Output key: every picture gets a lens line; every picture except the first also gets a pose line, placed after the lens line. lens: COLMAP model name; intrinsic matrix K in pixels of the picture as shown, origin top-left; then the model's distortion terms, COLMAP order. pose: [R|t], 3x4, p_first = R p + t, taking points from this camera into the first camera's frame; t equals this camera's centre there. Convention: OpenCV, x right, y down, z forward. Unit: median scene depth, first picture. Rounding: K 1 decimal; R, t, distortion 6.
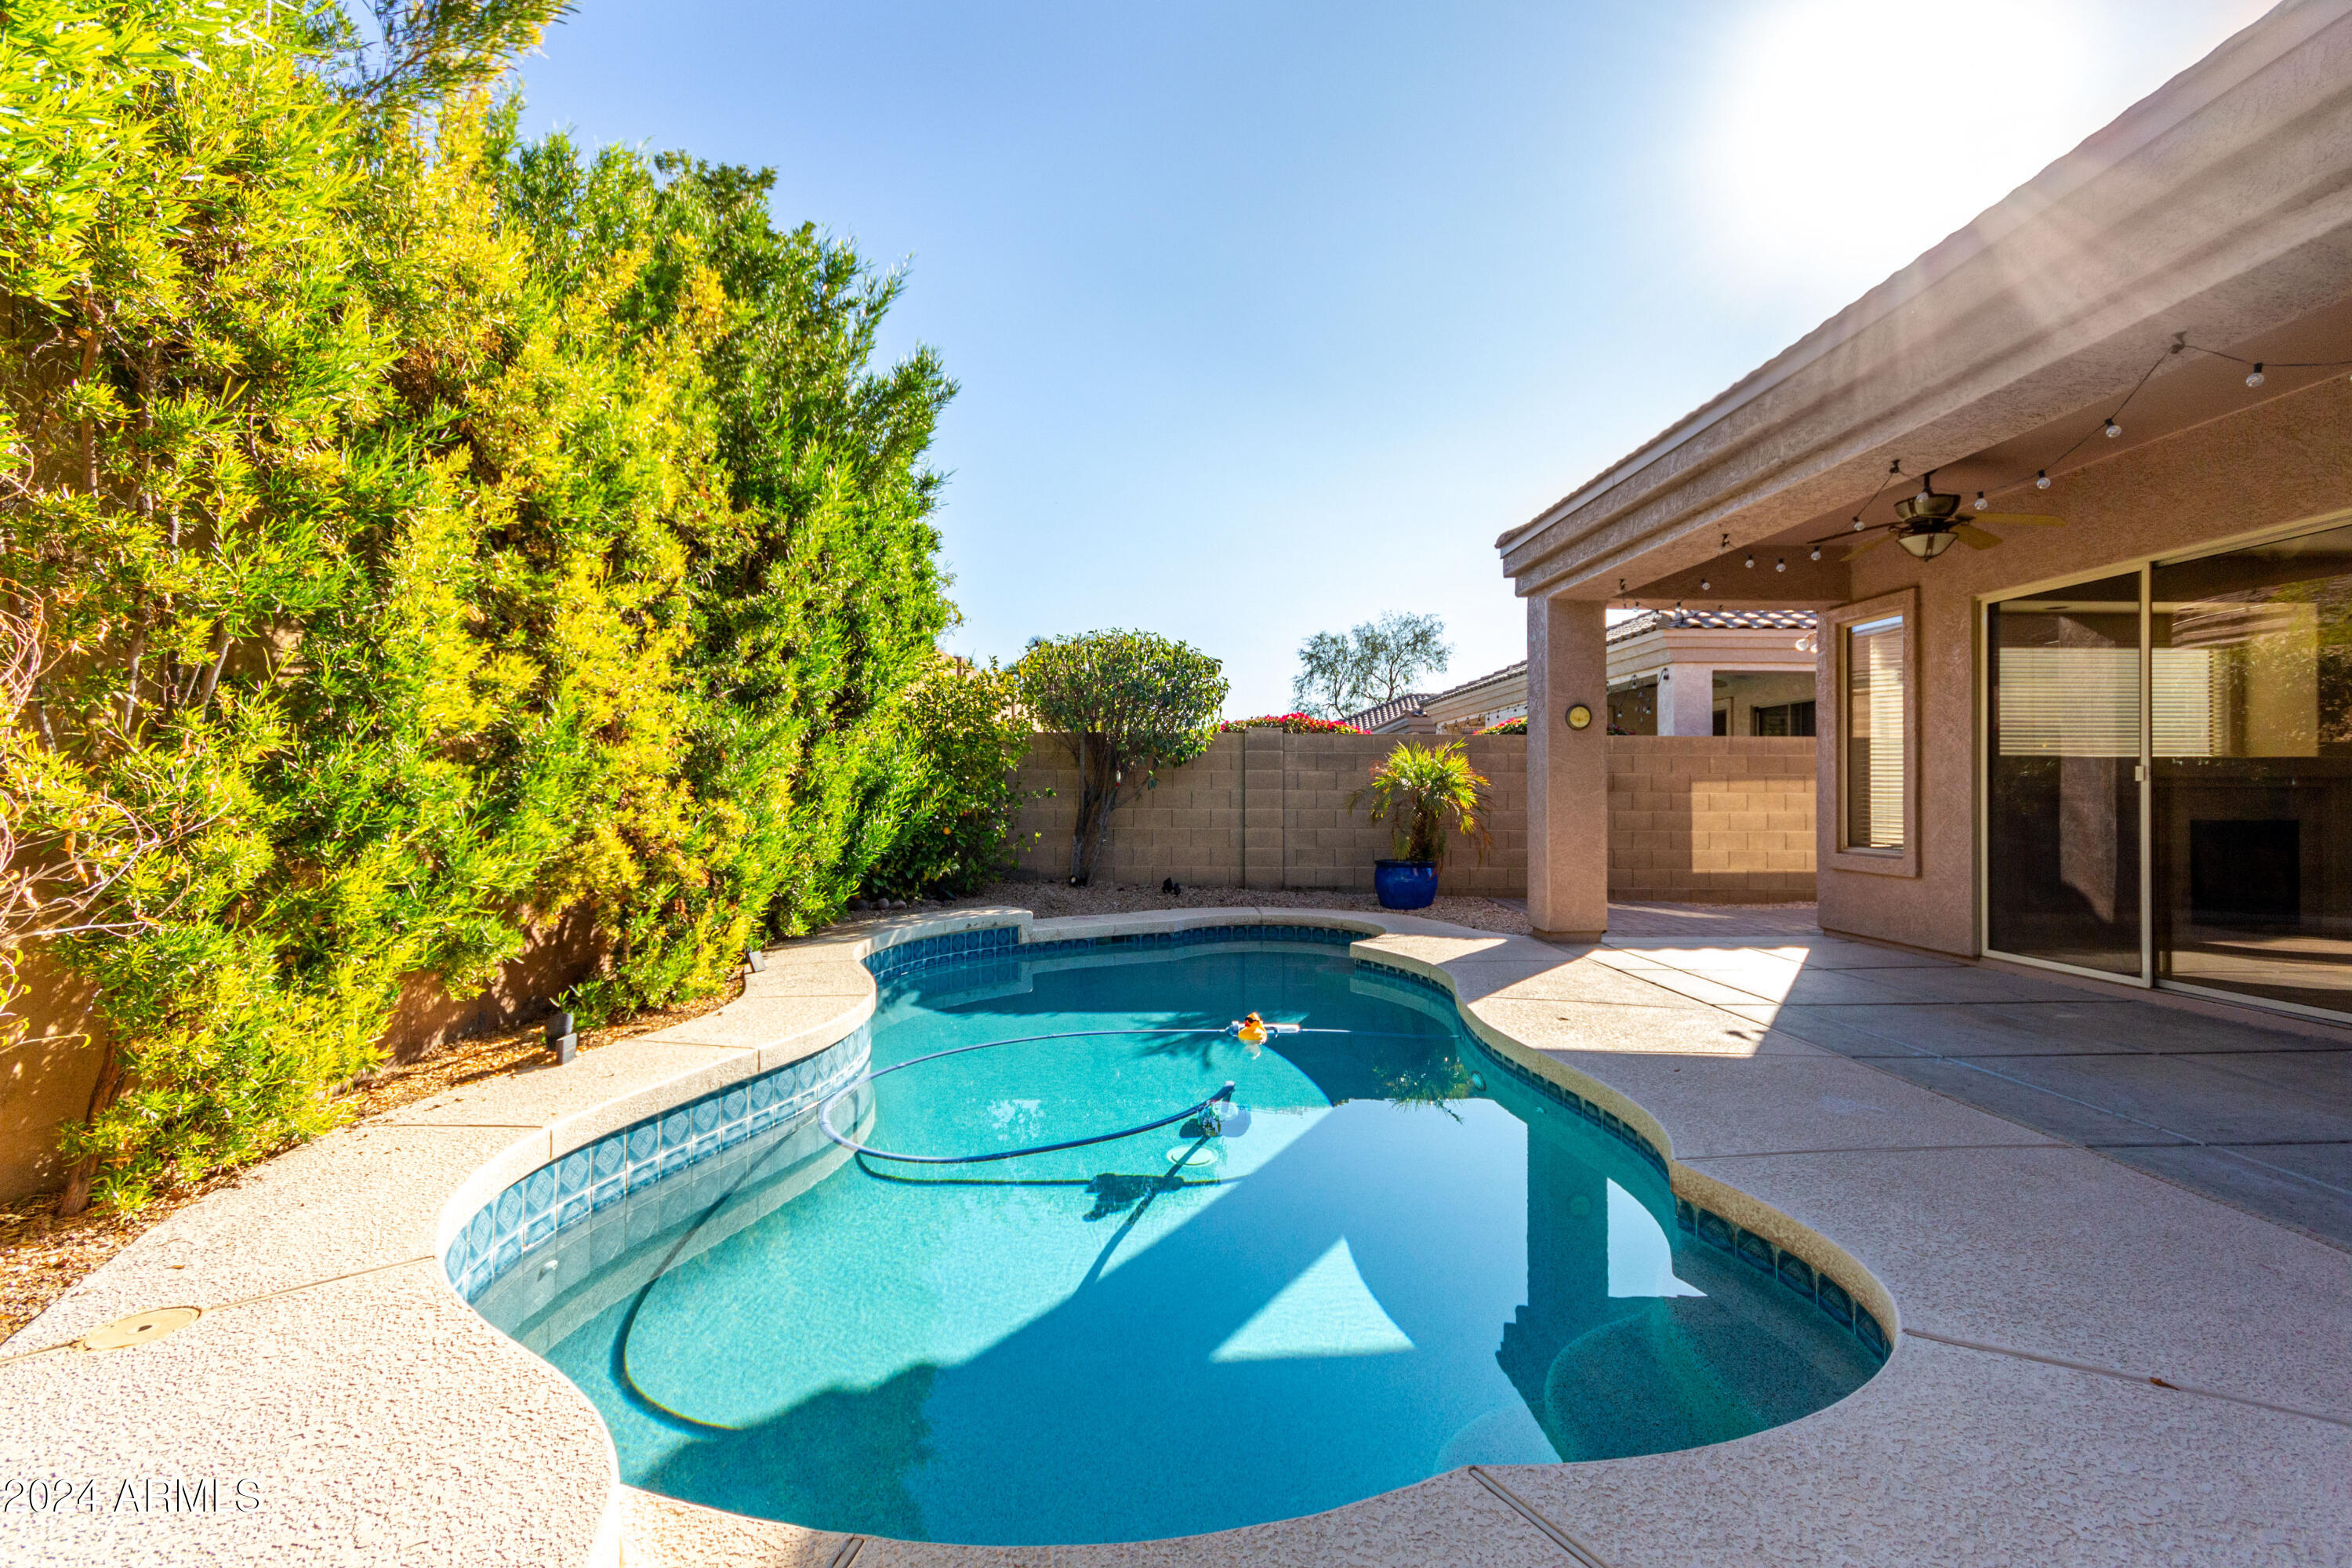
lens RADIAL K [[1104.7, 0, 1173.6], [0, 1104.7, 786.1], [0, 0, 1]] dist [0.020149, -0.000789]
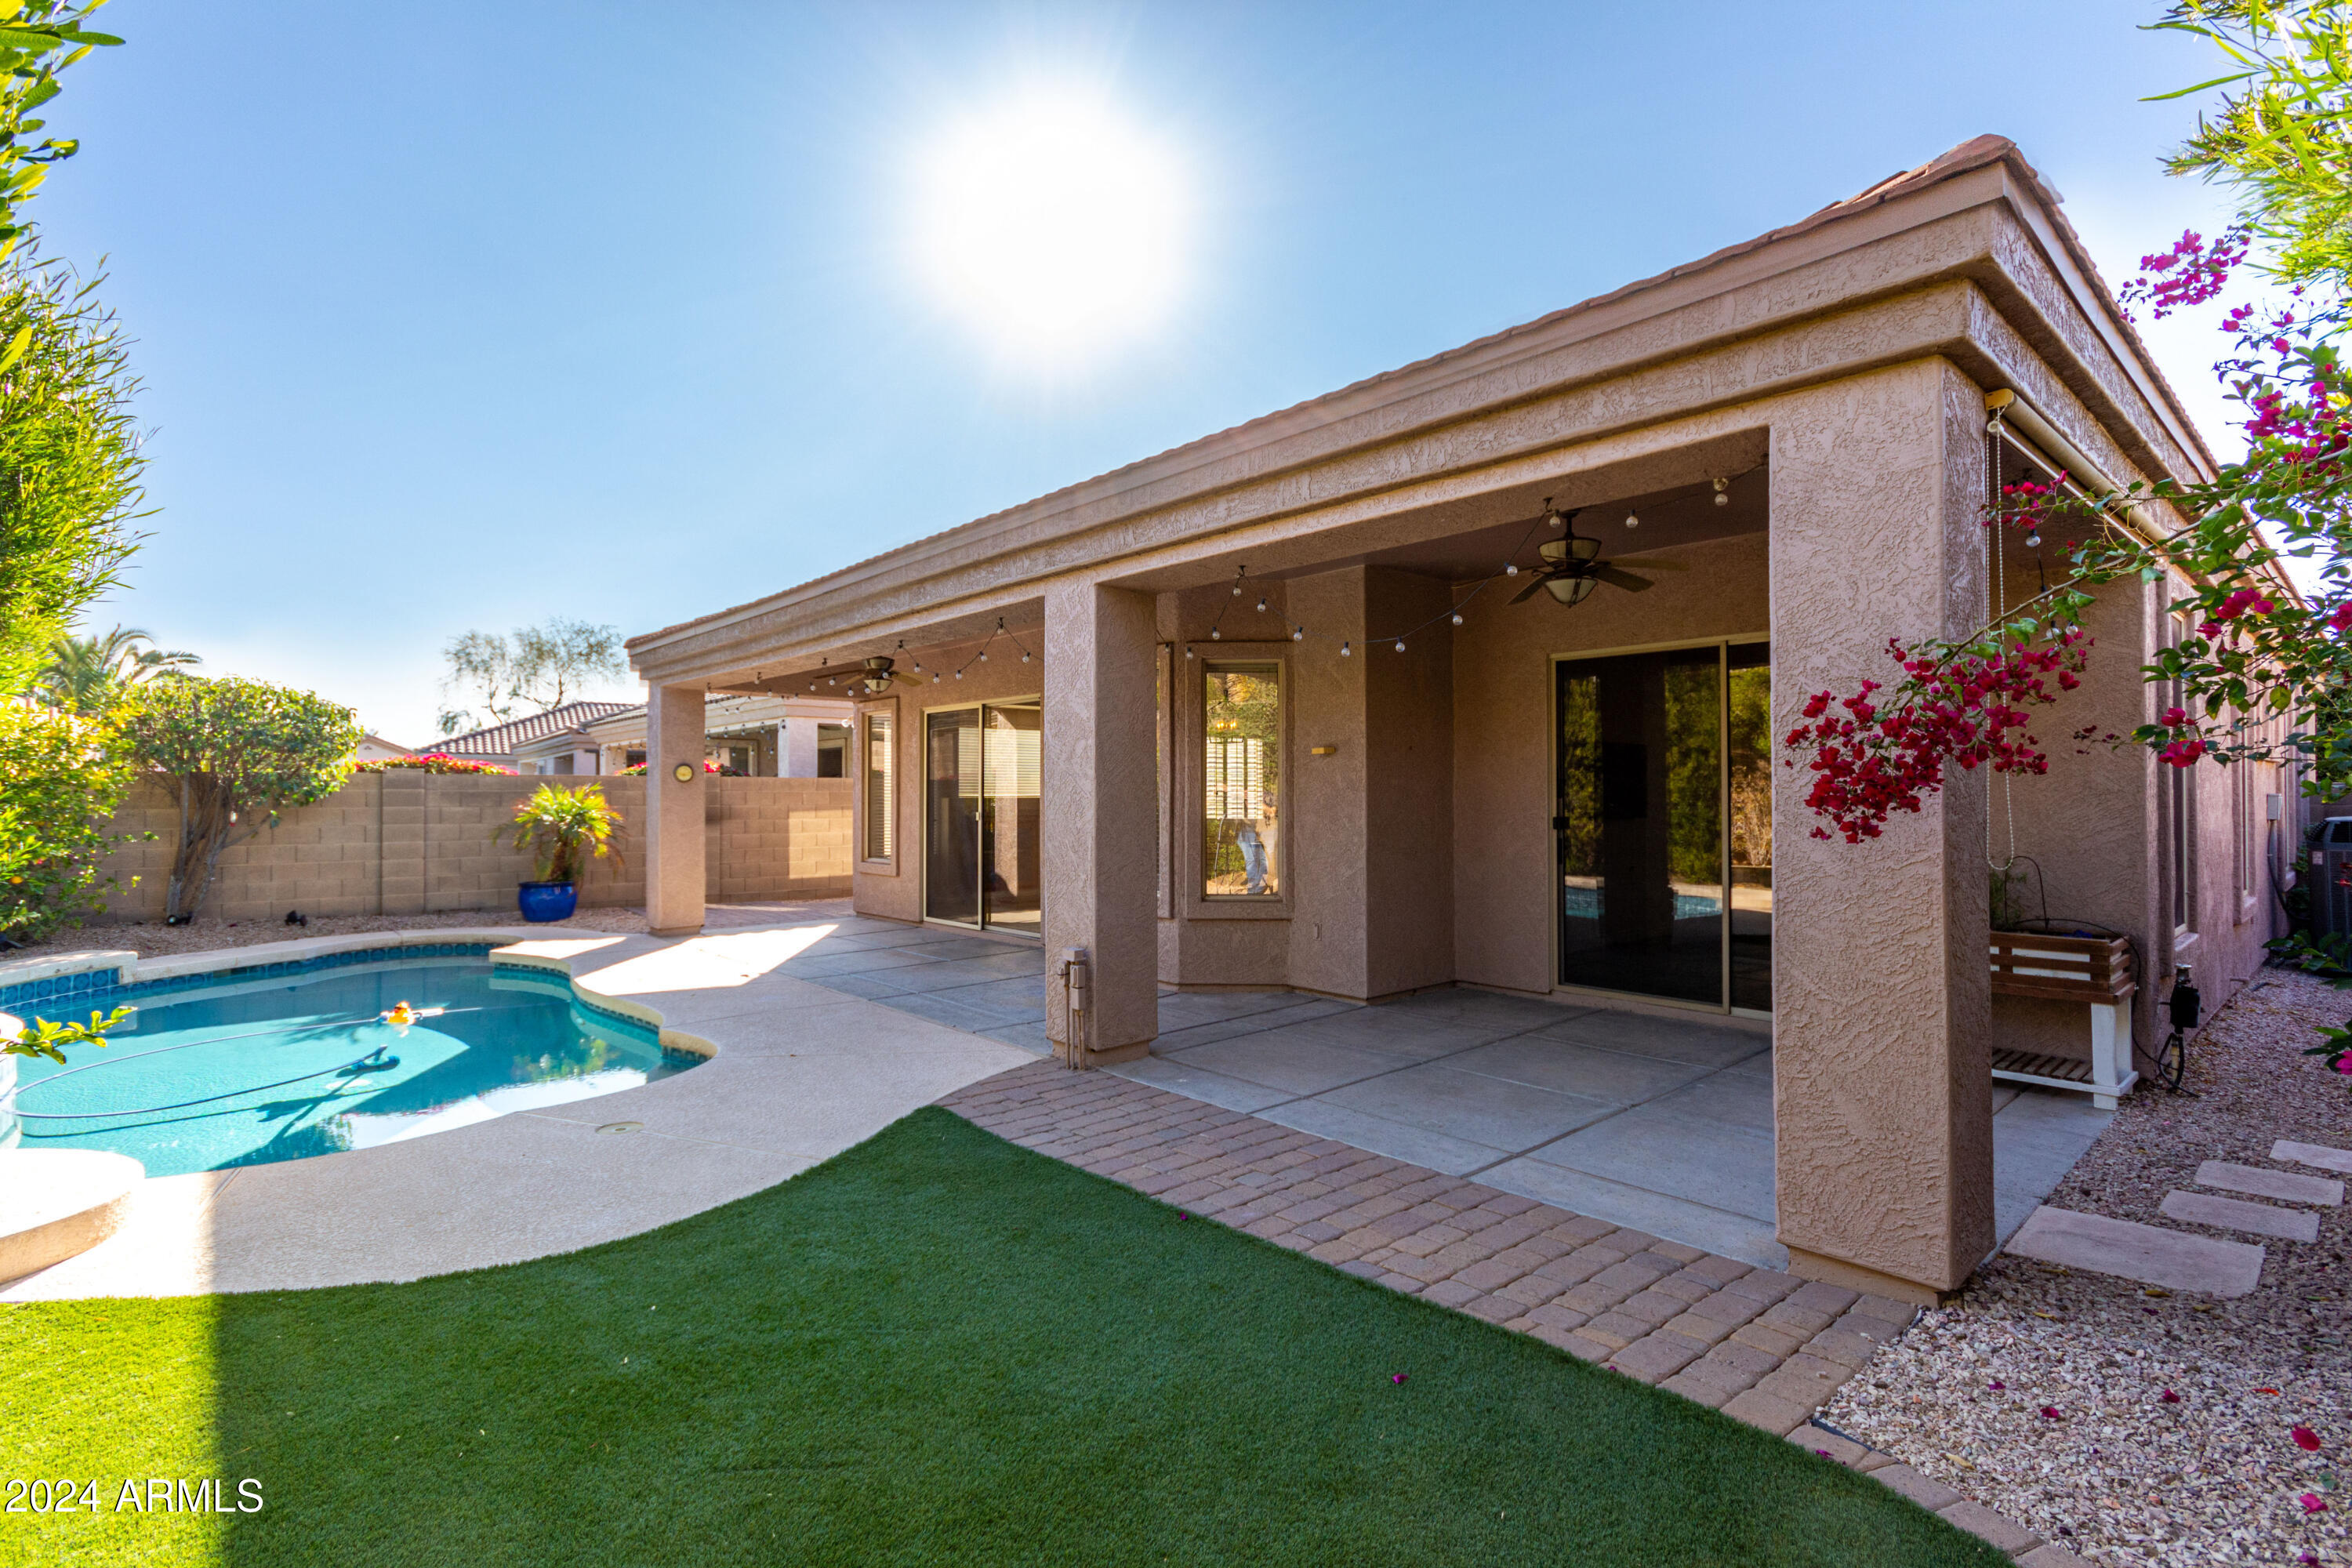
lens RADIAL K [[1104.7, 0, 1169.9], [0, 1104.7, 780.5], [0, 0, 1]] dist [0.020149, -0.000789]
pose [[0.770568, 0.003715, 0.637347, -0.043250], [0.001635, 0.999968, -0.007805, -0.034328], [-0.637356, 0.007057, 0.770537, -0.387497]]
